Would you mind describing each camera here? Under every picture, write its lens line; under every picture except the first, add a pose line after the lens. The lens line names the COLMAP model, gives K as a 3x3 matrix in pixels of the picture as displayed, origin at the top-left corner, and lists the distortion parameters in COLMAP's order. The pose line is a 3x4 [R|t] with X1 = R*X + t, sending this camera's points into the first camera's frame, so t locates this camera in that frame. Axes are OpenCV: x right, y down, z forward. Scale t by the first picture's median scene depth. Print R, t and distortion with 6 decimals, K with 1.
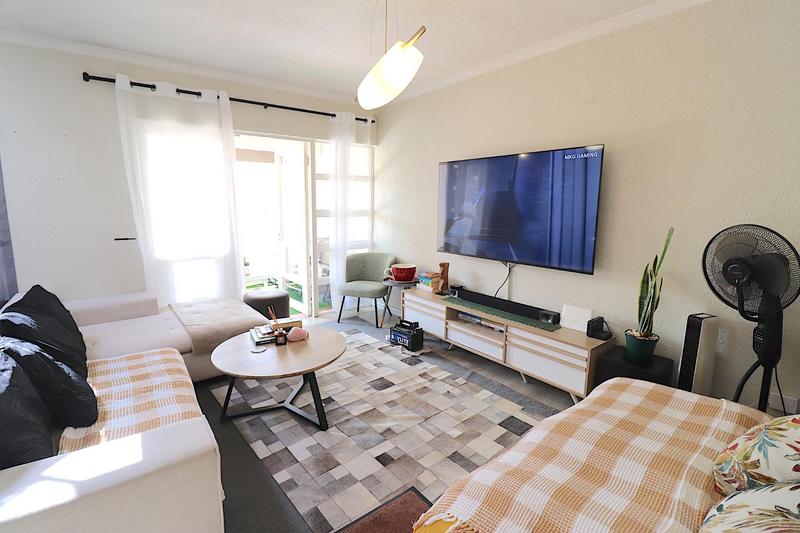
lens RADIAL K [[377.2, 0, 400.0], [0, 377.2, 264.0], [0, 0, 1]] dist [-0.002134, -0.000878]
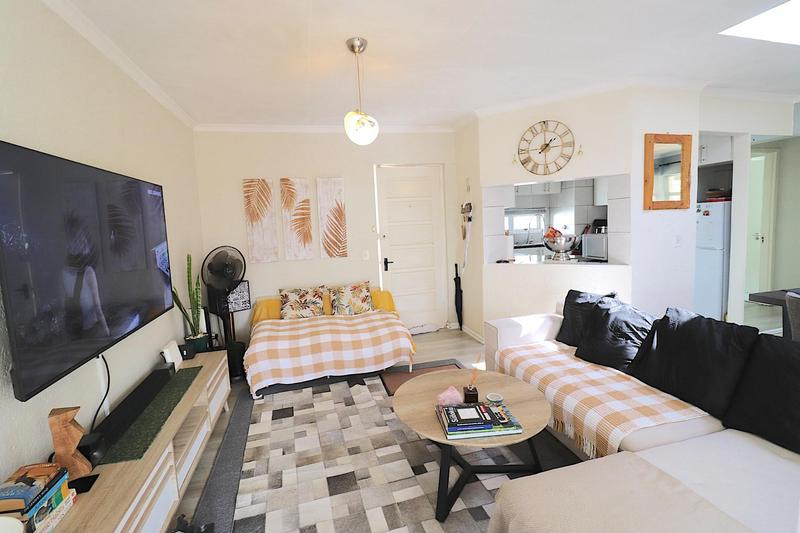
lens RADIAL K [[377.2, 0, 400.5], [0, 377.2, 261.8], [0, 0, 1]] dist [-0.002134, -0.000878]
pose [[-0.917159, 0.004121, 0.398499, -0.491794], [0.110108, 0.963643, 0.243451, -0.280199], [-0.383008, 0.267161, -0.884268, 1.652903]]
